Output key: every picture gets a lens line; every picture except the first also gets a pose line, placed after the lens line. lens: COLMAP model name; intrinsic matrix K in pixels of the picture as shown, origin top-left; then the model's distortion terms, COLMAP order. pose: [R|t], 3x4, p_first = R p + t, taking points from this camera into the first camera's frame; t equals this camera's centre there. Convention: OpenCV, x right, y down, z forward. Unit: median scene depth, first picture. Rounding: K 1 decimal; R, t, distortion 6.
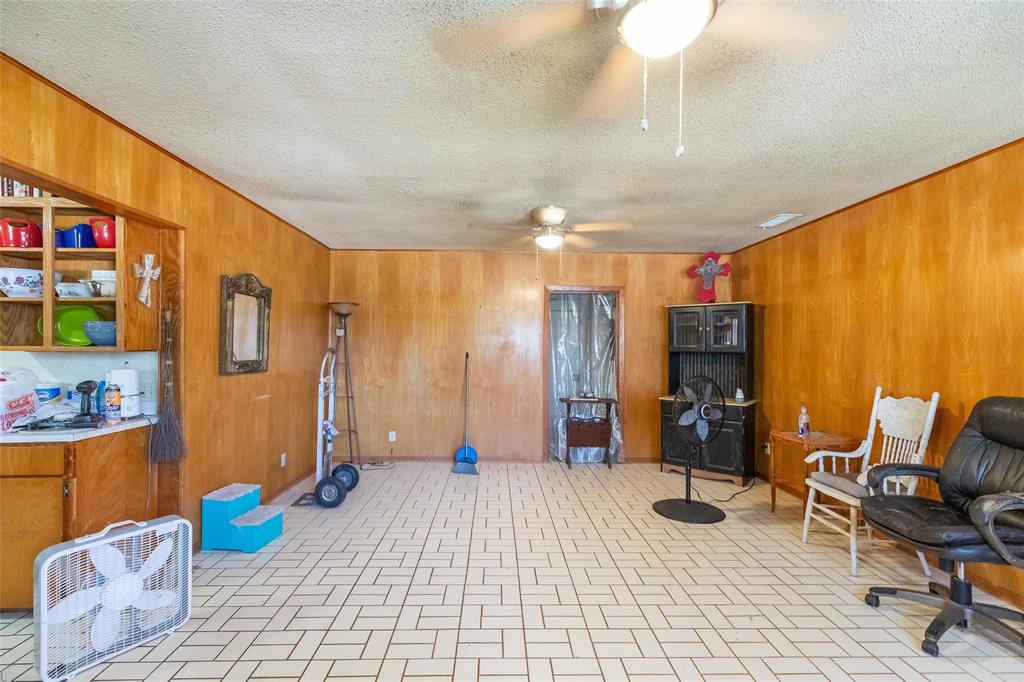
lens RADIAL K [[463.3, 0, 512.4], [0, 463.3, 347.8], [0, 0, 1]] dist [0.006807, -0.000731]
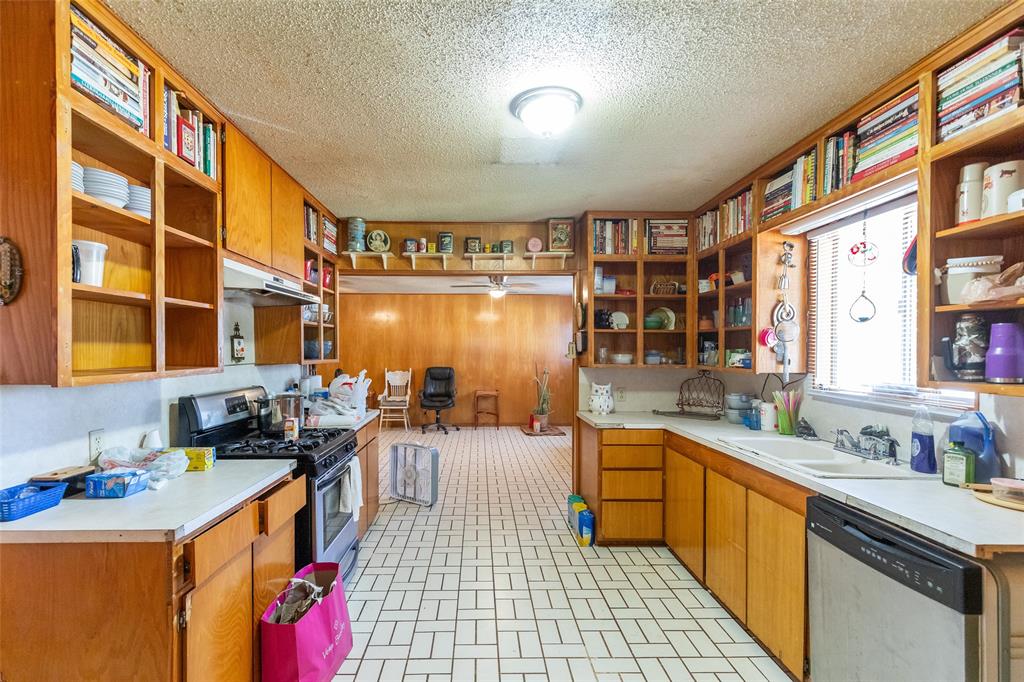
lens RADIAL K [[463.3, 0, 484.9], [0, 463.3, 359.2], [0, 0, 1]] dist [0.006807, -0.000731]
pose [[0.016963, -0.023066, 0.999590, -1.831853], [0.000067, 0.999734, 0.023068, -0.028359], [-0.999856, -0.000324, 0.016960, 0.396871]]
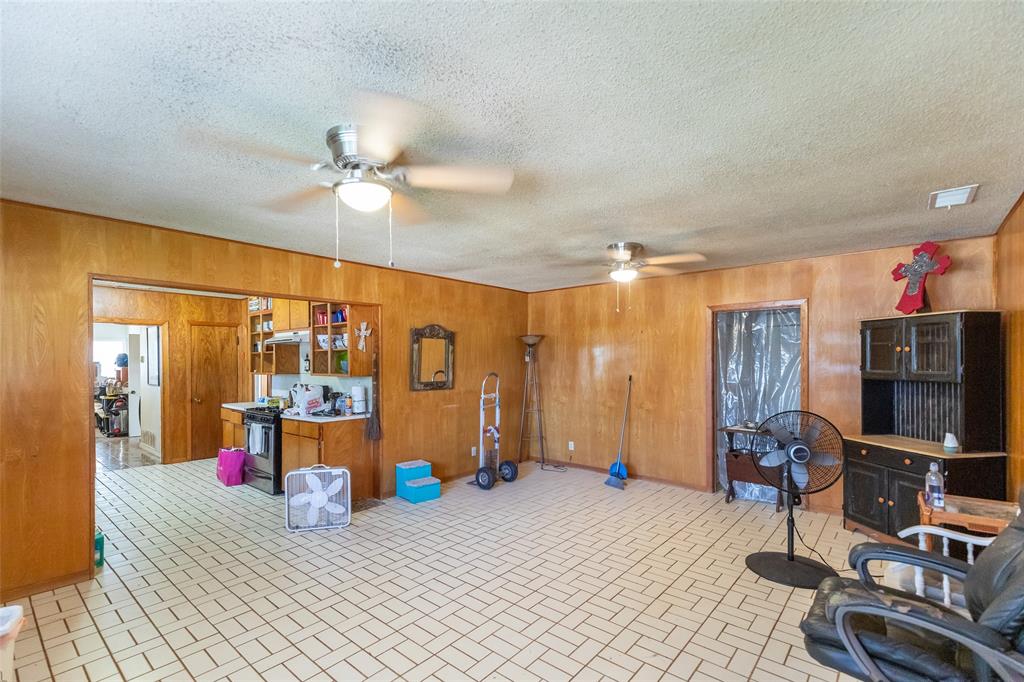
lens RADIAL K [[463.3, 0, 515.2], [0, 463.3, 364.7], [0, 0, 1]] dist [0.006807, -0.000731]
pose [[0.748270, -0.001866, -0.663391, 0.698584], [0.006339, 0.999971, 0.004337, -0.035848], [0.663363, -0.007450, 0.748260, 0.043356]]
